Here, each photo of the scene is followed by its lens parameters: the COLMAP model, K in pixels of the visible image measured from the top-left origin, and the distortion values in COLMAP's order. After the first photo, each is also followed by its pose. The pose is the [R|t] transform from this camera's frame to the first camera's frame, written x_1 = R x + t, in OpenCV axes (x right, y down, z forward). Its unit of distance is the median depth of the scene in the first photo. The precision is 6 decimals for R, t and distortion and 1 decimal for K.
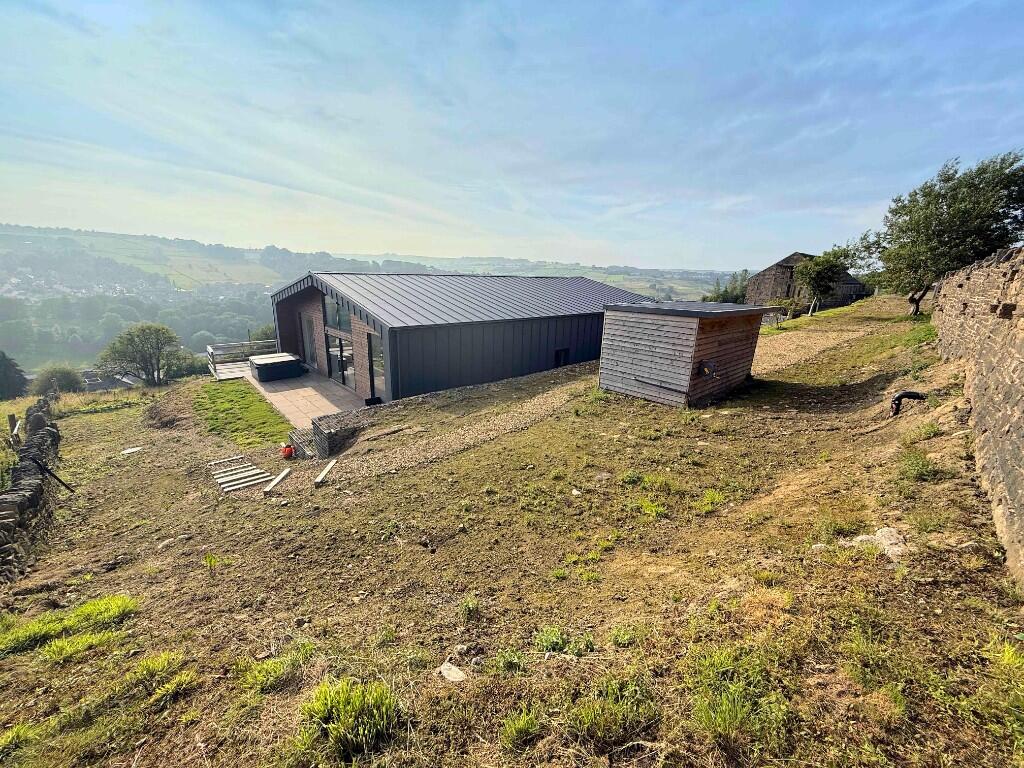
lens RADIAL K [[408.6, 0, 509.1], [0, 408.6, 385.5], [0, 0, 1]] dist [-0.001426, 0.000065]
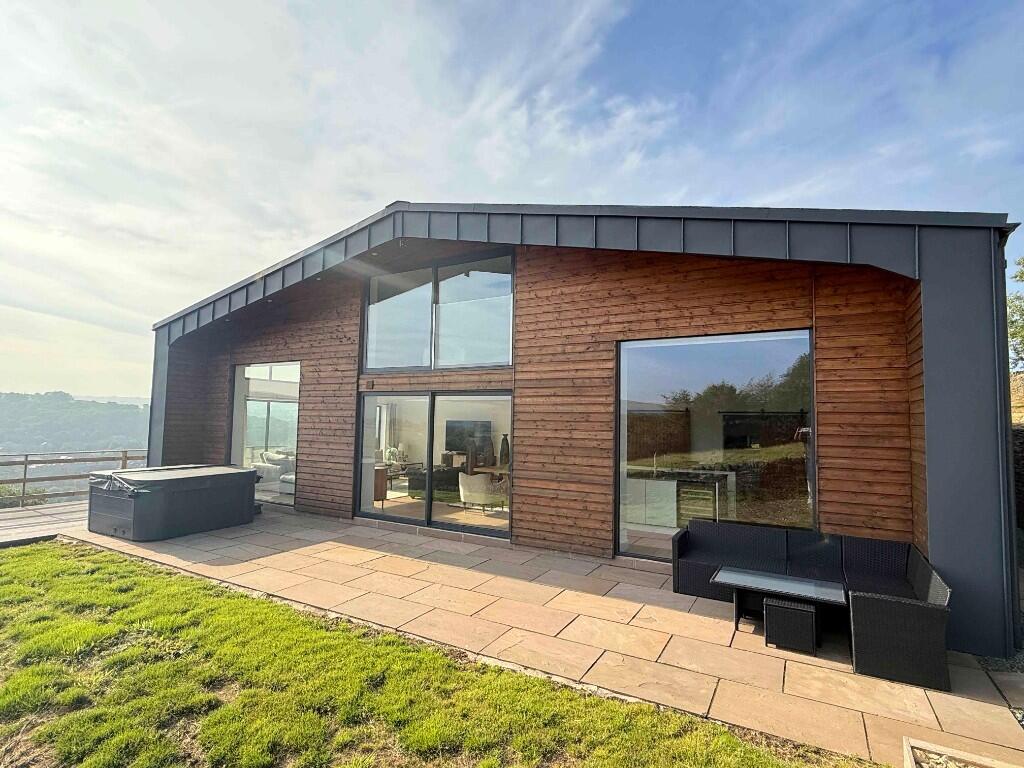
lens RADIAL K [[518.8, 0, 512.0], [0, 518.8, 384.0], [0, 0, 1]] dist [-0.002137, -0.000538]
pose [[0.949806, 0.004319, 0.312810, -0.529886], [0.098034, 0.945431, -0.310723, 0.032975], [-0.297082, 0.325793, 0.897553, 0.602673]]
